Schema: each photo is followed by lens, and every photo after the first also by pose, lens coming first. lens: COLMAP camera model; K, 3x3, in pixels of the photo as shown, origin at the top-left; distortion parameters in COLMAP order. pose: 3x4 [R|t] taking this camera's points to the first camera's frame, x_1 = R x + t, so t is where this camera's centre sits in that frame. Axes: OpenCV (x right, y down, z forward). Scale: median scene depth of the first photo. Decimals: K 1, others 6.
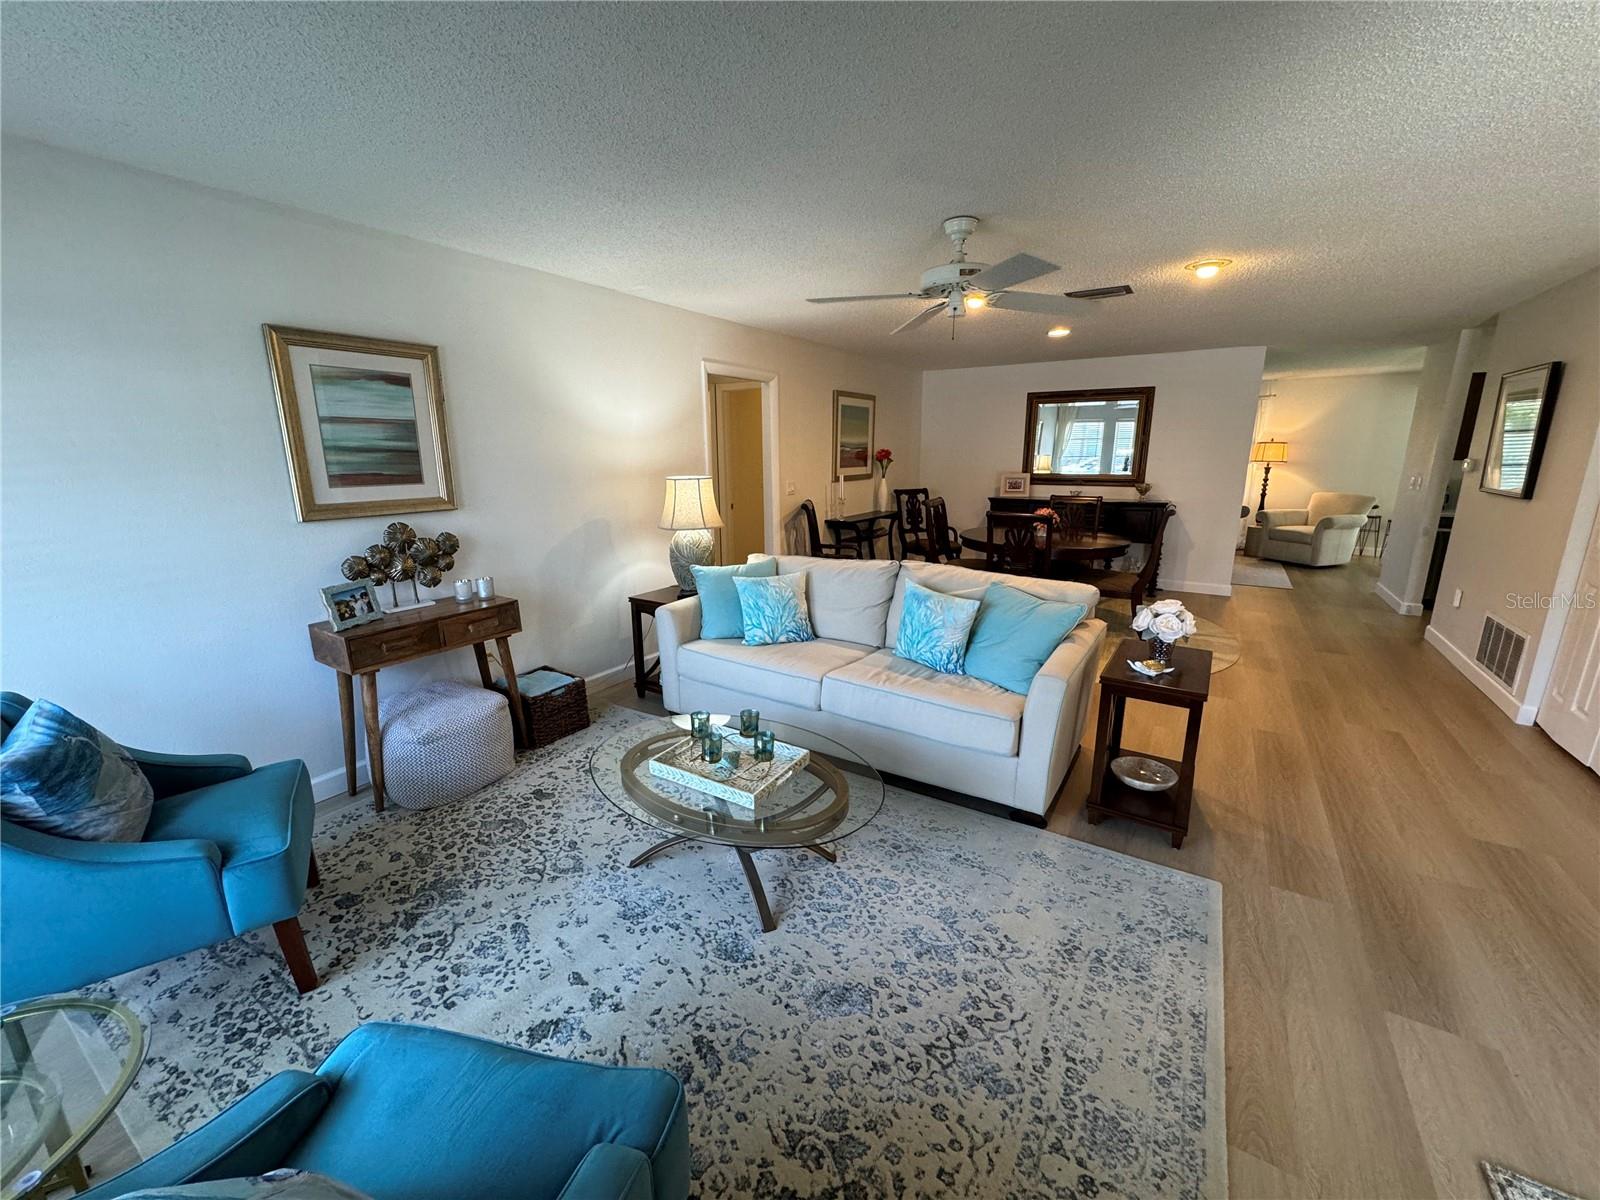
lens RADIAL K [[638.0, 0, 801.5], [0, 638.0, 601.7], [0, 0, 1]] dist [-0.001515, 0.000514]
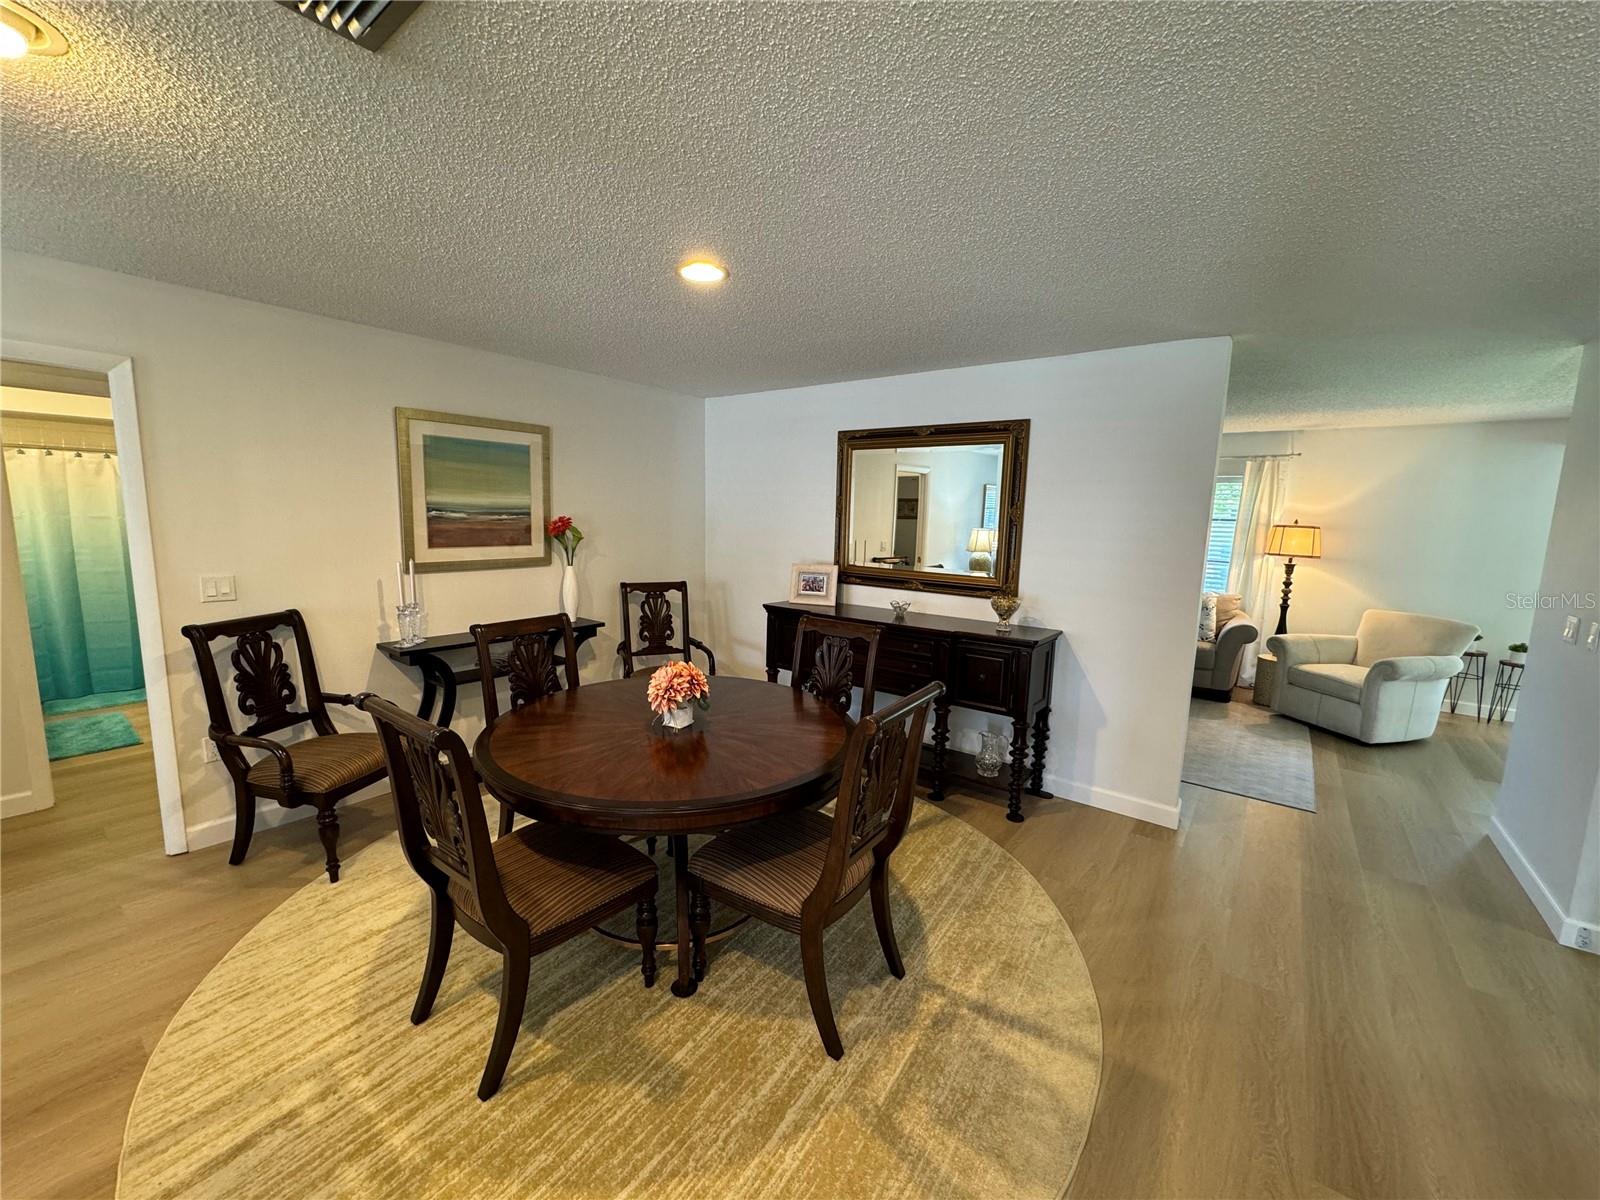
lens RADIAL K [[638.0, 0, 801.6], [0, 638.0, 602.2], [0, 0, 1]] dist [-0.001515, 0.000514]
pose [[0.995966, 0.044858, -0.077718, 0.338781], [-0.051711, 0.994729, -0.088540, -0.104782], [0.073336, 0.092201, 0.993036, 0.383413]]
